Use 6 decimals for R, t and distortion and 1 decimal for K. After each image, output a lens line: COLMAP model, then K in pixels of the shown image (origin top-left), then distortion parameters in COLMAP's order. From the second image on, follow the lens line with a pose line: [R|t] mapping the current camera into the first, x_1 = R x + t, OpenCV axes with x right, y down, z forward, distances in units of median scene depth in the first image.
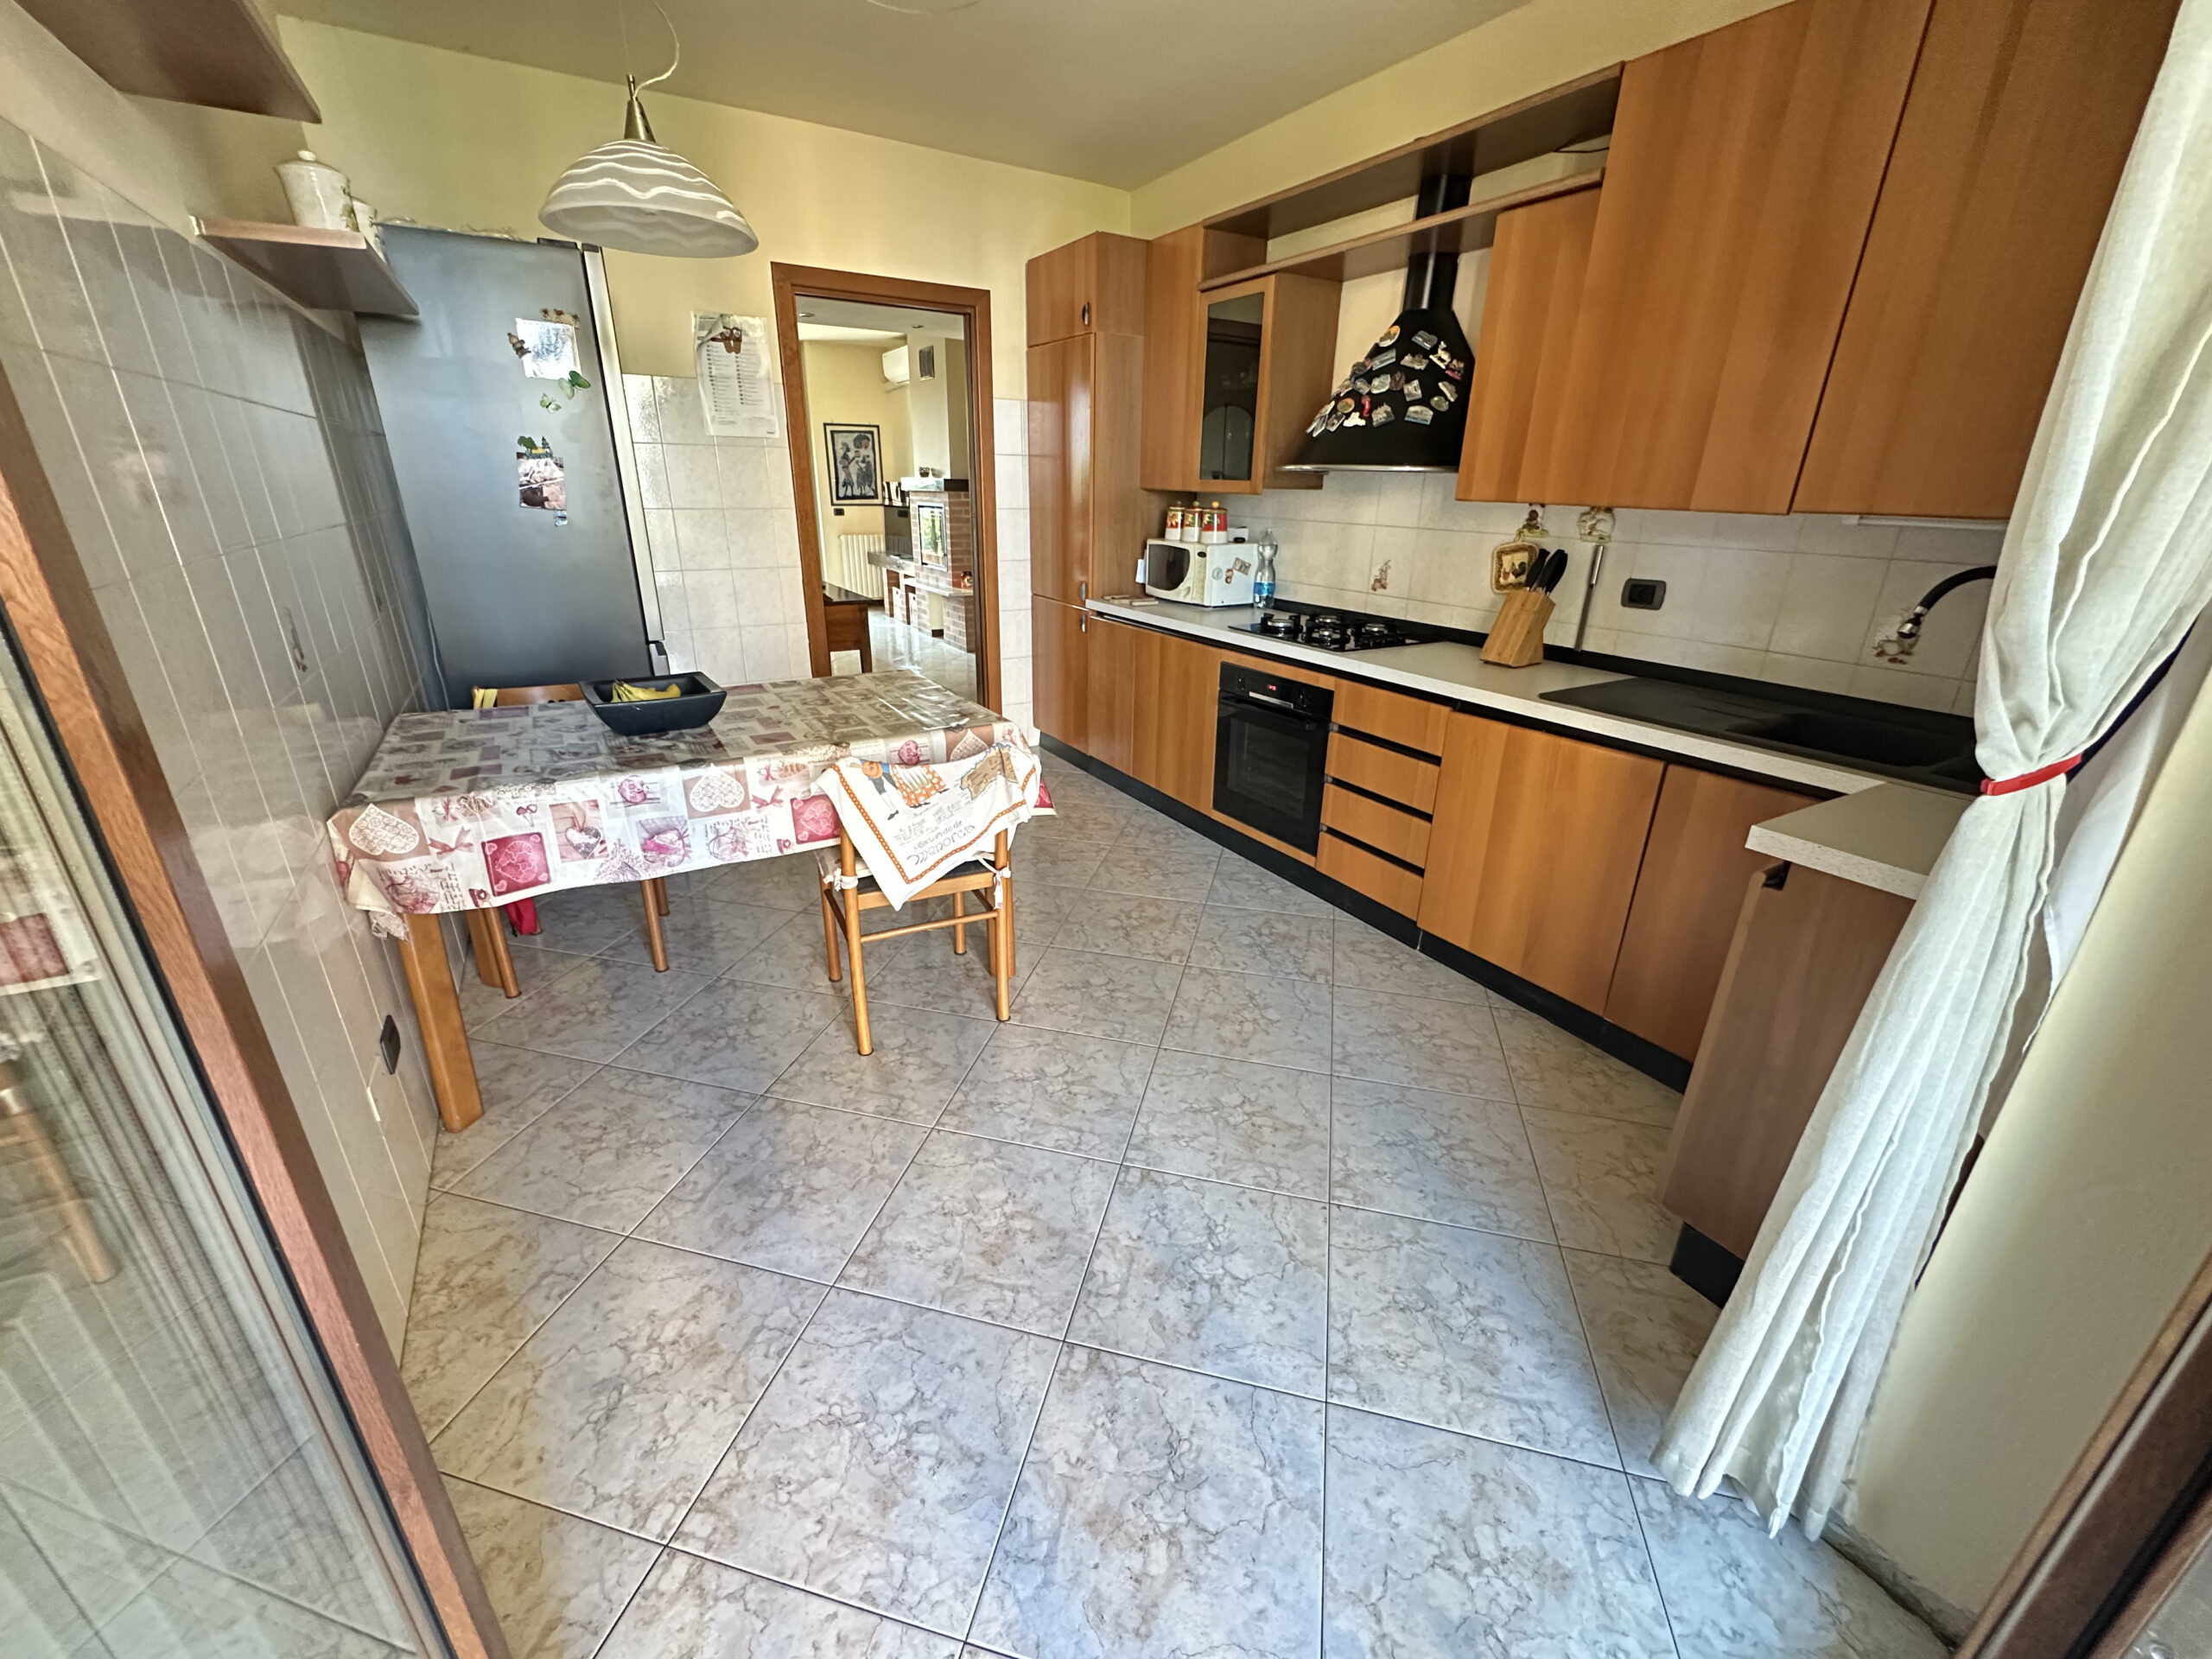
lens RADIAL K [[885.6, 0, 1108.5], [0, 885.6, 826.9], [0, 0, 1]] dist [-0.004938, 0.001021]
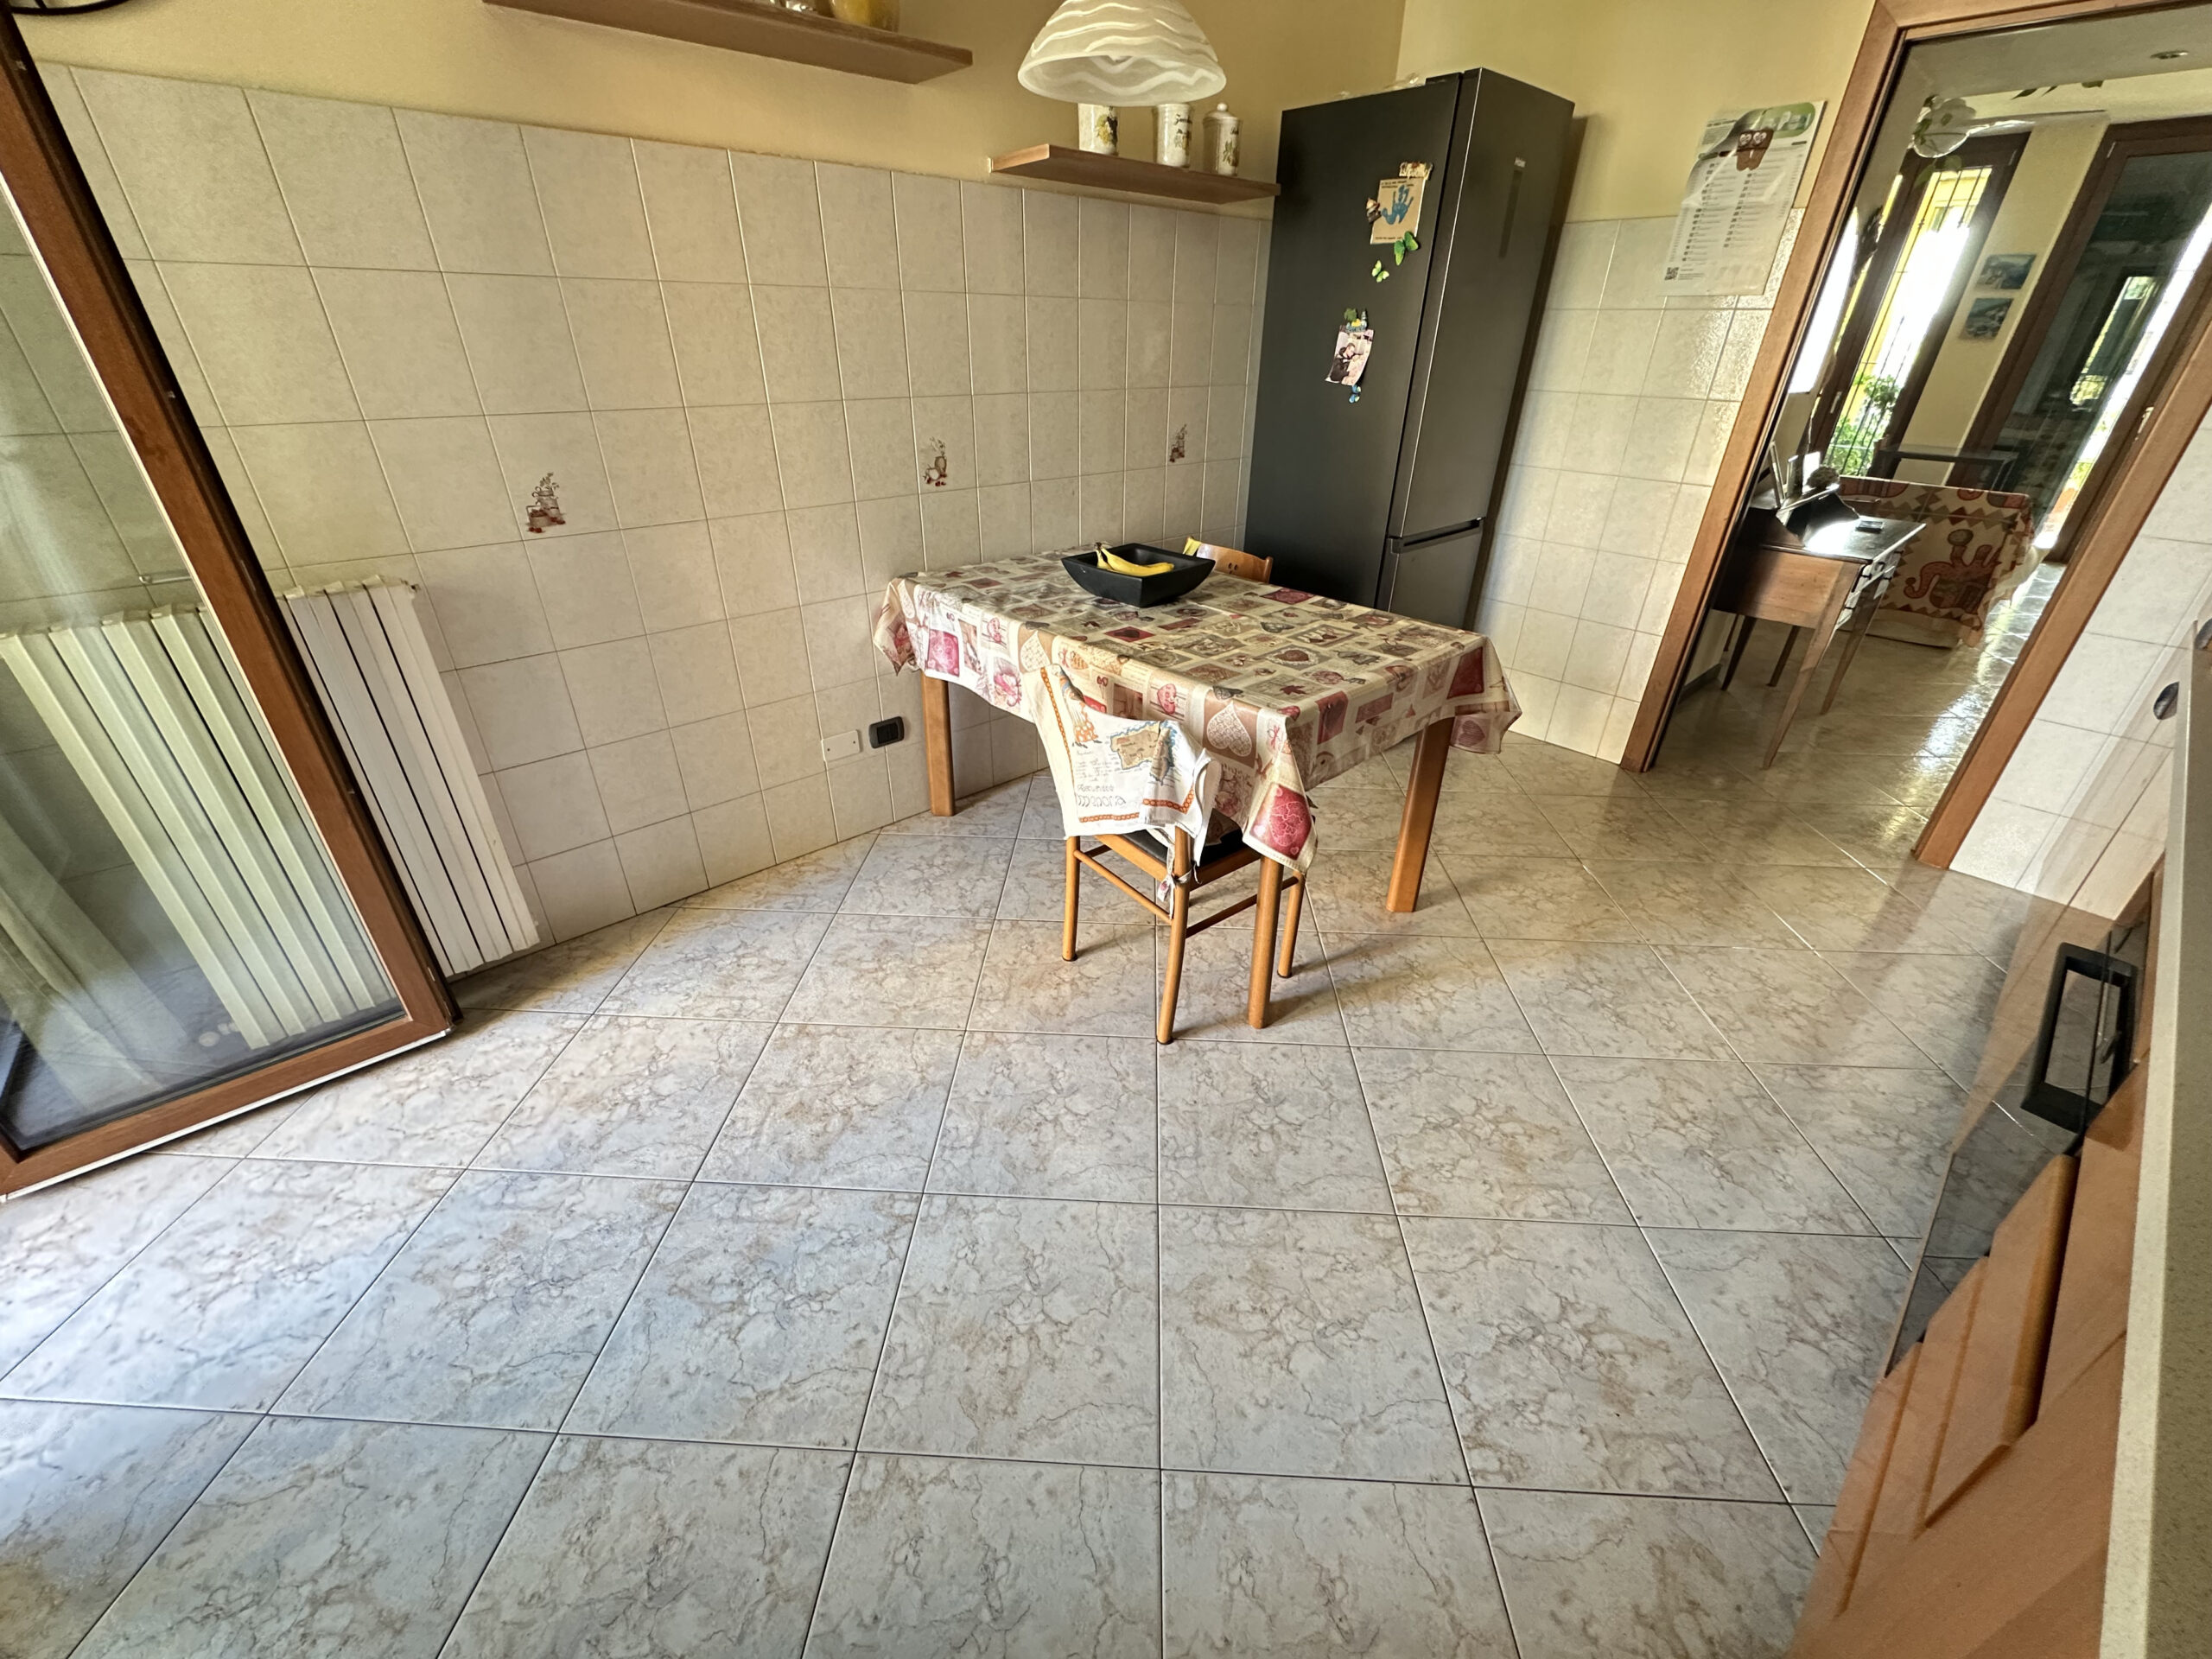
lens RADIAL K [[885.6, 0, 1108.5], [0, 885.6, 826.9], [0, 0, 1]] dist [-0.004938, 0.001021]
pose [[0.193915, 0.469781, -0.861222, 0.619536], [-0.365532, 0.849269, 0.380957, -0.315312], [0.910376, 0.240930, 0.336406, 0.778680]]
